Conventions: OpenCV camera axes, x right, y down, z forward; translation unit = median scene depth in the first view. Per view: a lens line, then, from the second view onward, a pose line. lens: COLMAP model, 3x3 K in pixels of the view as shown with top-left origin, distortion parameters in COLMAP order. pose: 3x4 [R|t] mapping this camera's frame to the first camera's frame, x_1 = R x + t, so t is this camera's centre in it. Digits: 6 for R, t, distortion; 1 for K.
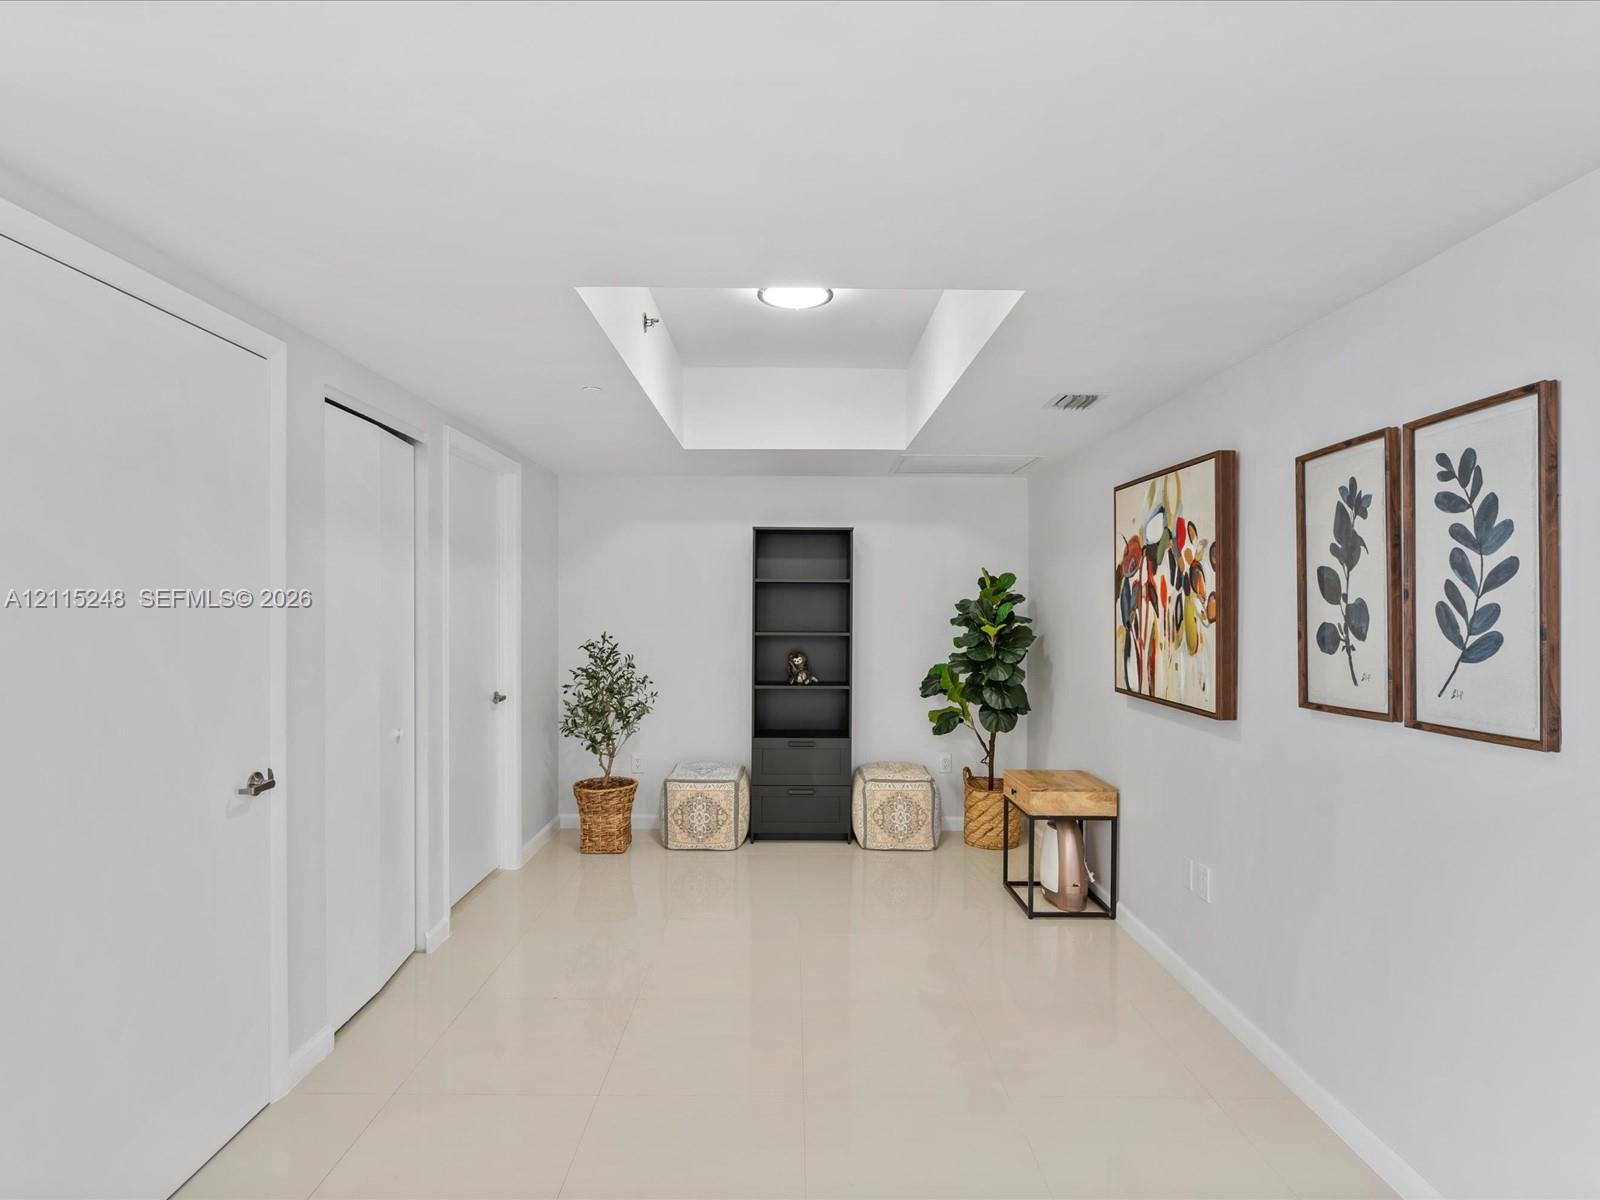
lens RADIAL K [[843.3, 0, 798.2], [0, 843.3, 597.6], [0, 0, 1]] dist [-0.004581, 0.004089]
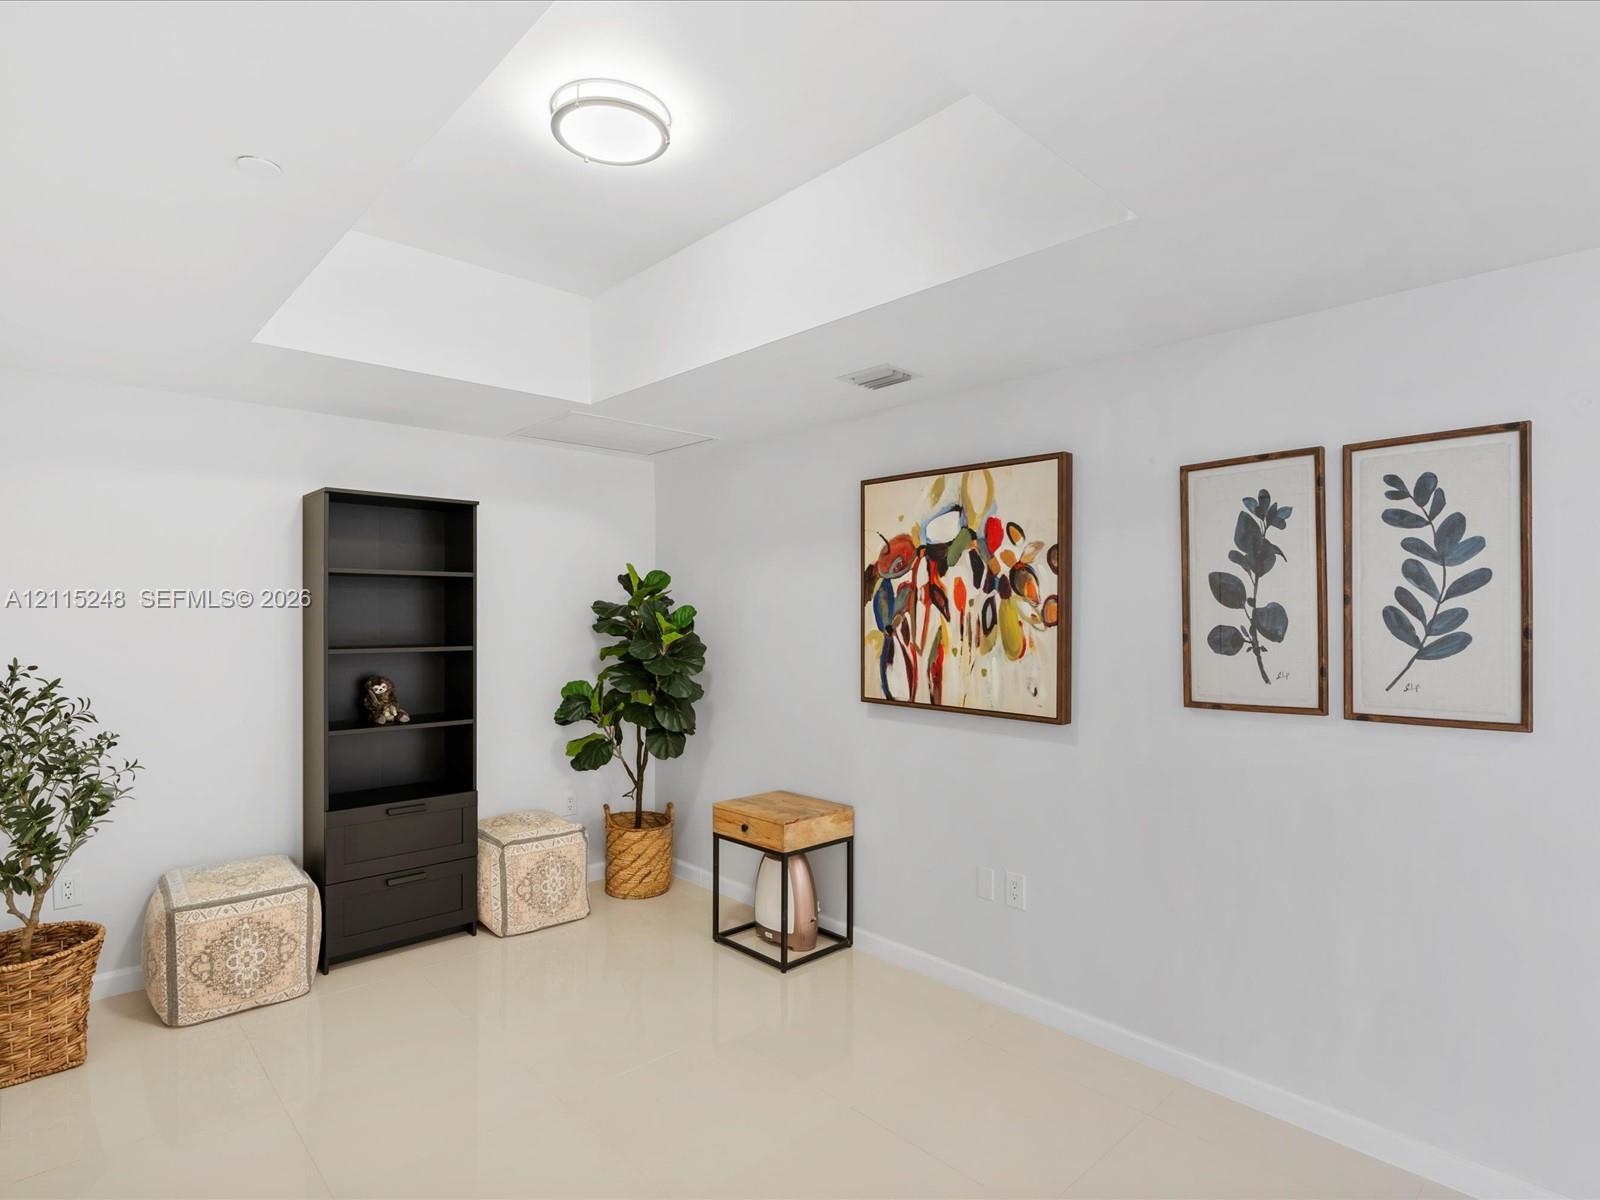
lens RADIAL K [[843.3, 0, 799.7], [0, 843.3, 615.0], [0, 0, 1]] dist [-0.004581, 0.004089]
pose [[0.731856, -0.005172, 0.681439, -0.295228], [-0.007160, 0.999858, 0.015280, 0.002511], [-0.681421, -0.016062, 0.731715, 0.360862]]
